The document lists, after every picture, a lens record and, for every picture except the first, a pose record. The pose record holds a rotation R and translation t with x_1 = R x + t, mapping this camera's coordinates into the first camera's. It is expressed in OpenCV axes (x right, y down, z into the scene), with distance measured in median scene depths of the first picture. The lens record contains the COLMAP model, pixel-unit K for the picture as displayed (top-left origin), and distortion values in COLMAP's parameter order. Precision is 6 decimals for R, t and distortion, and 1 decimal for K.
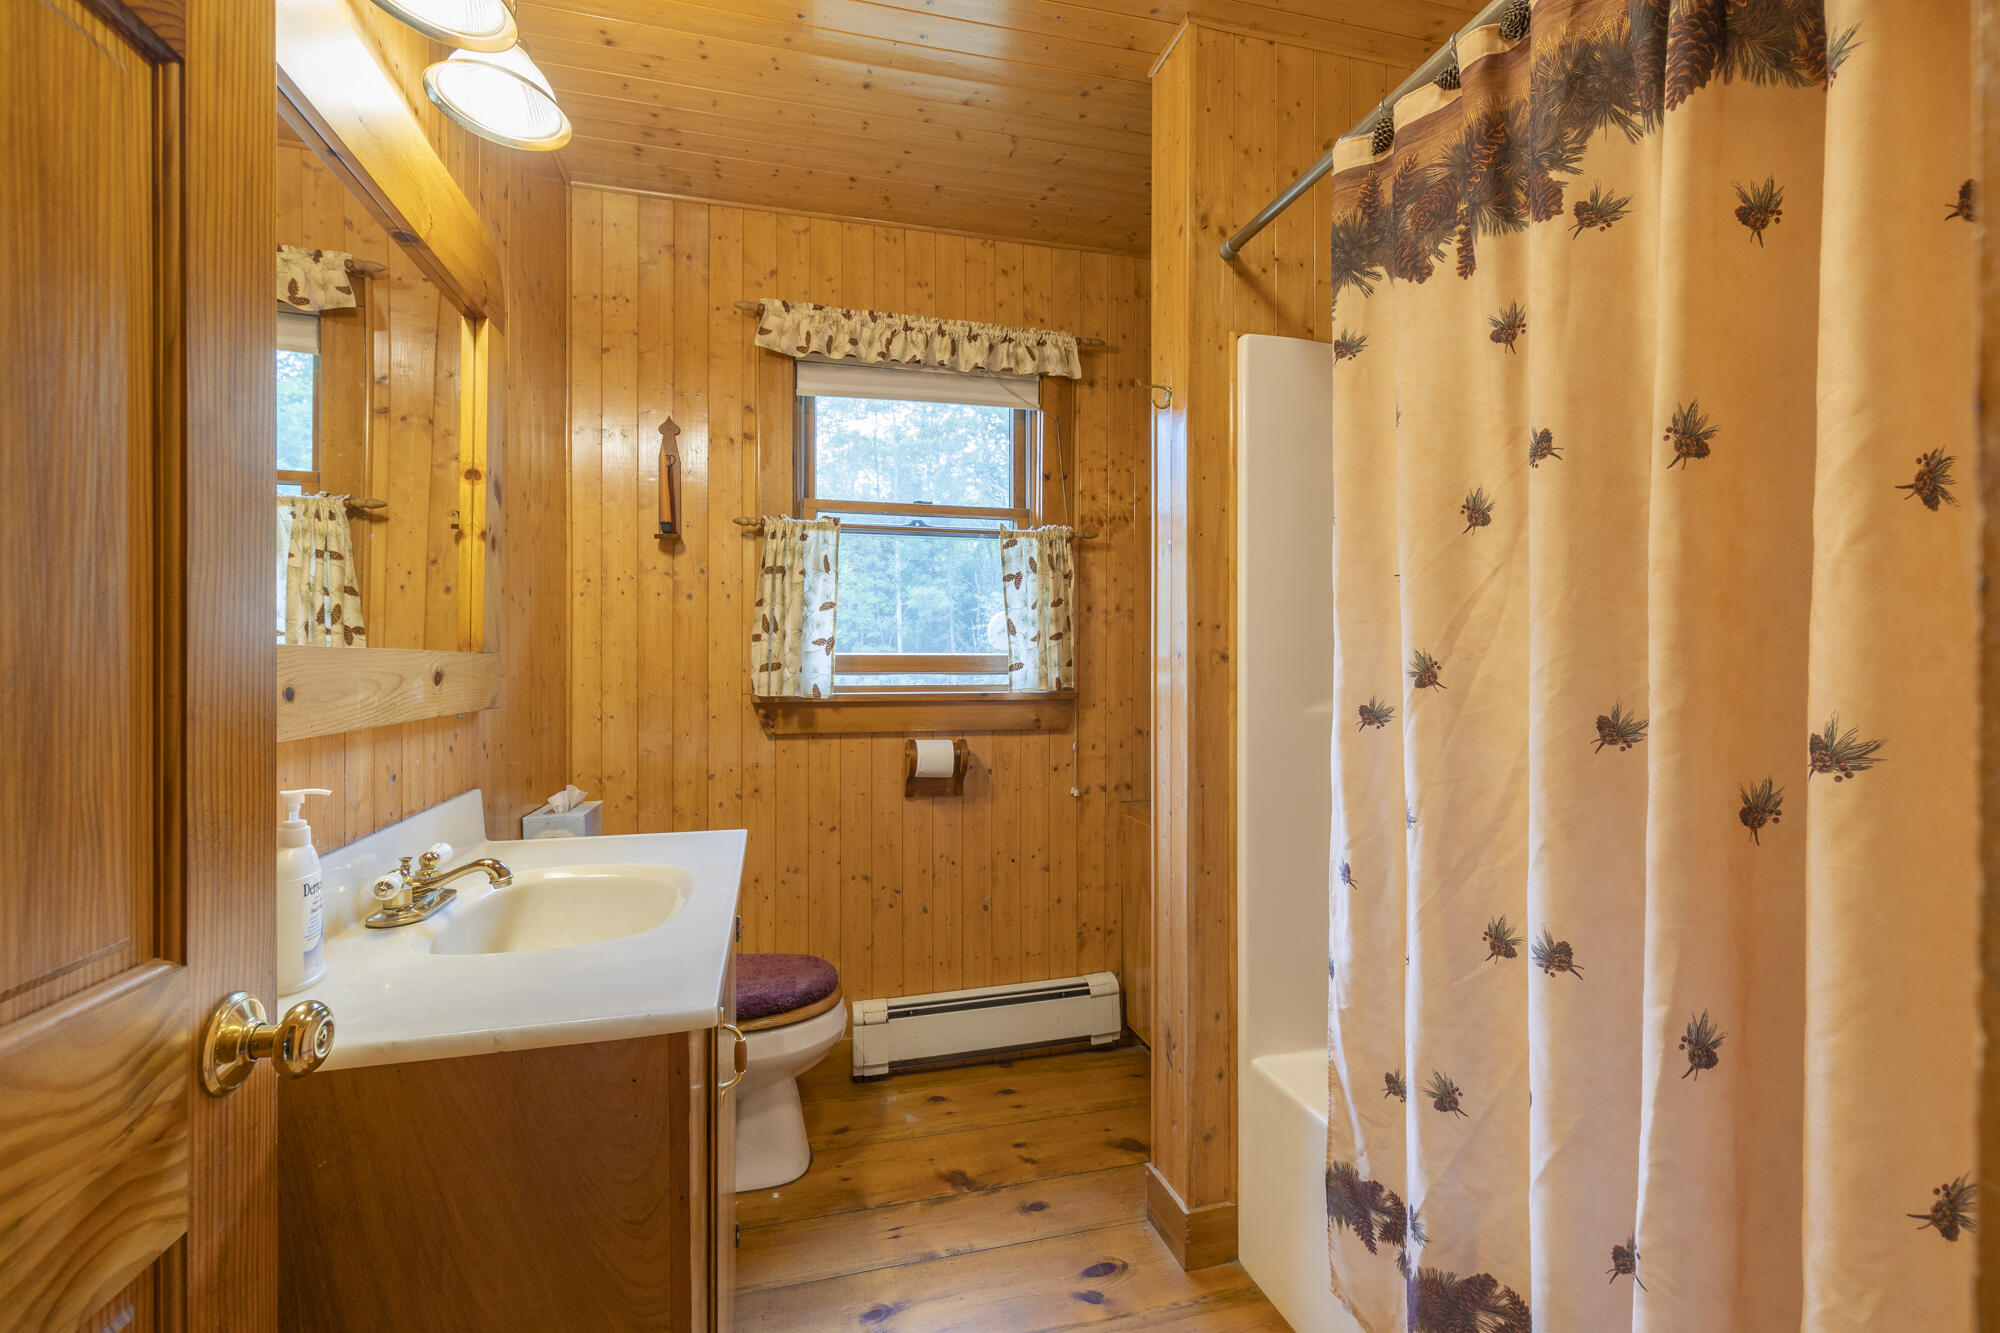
lens RADIAL K [[894.3, 0, 1004.3], [0, 894.3, 661.5], [0, 0, 1]] dist [0.004399, 0.000138]
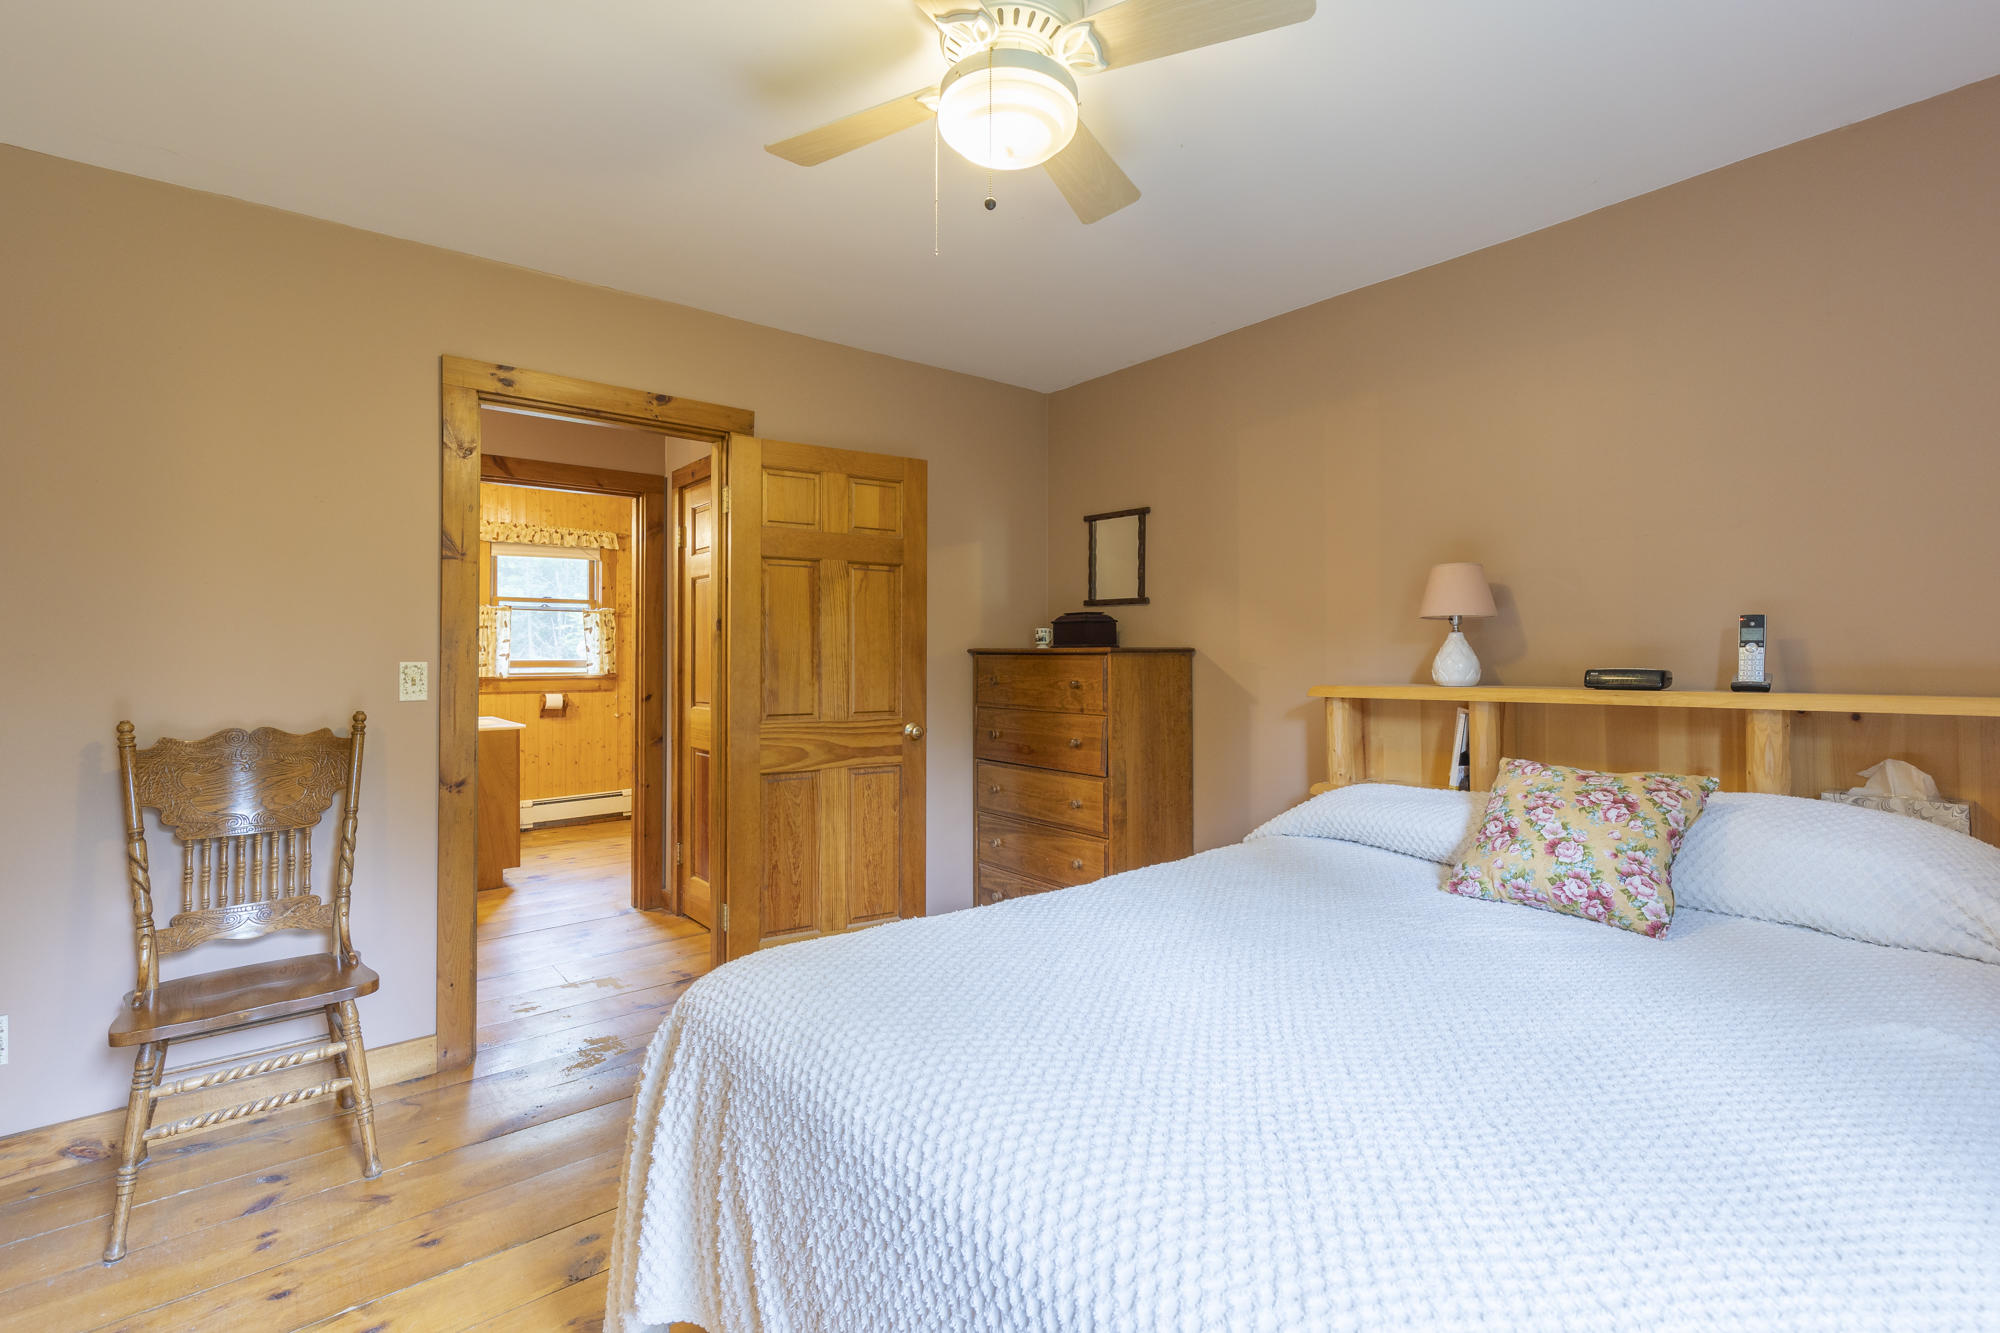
lens RADIAL K [[894.3, 0, 1011.7], [0, 894.3, 655.0], [0, 0, 1]] dist [0.004399, 0.000138]
pose [[0.903469, -0.000658, 0.428653, 0.005958], [0.002142, 0.999993, -0.002979, -0.011223], [-0.428648, 0.003609, 0.903464, -1.765697]]
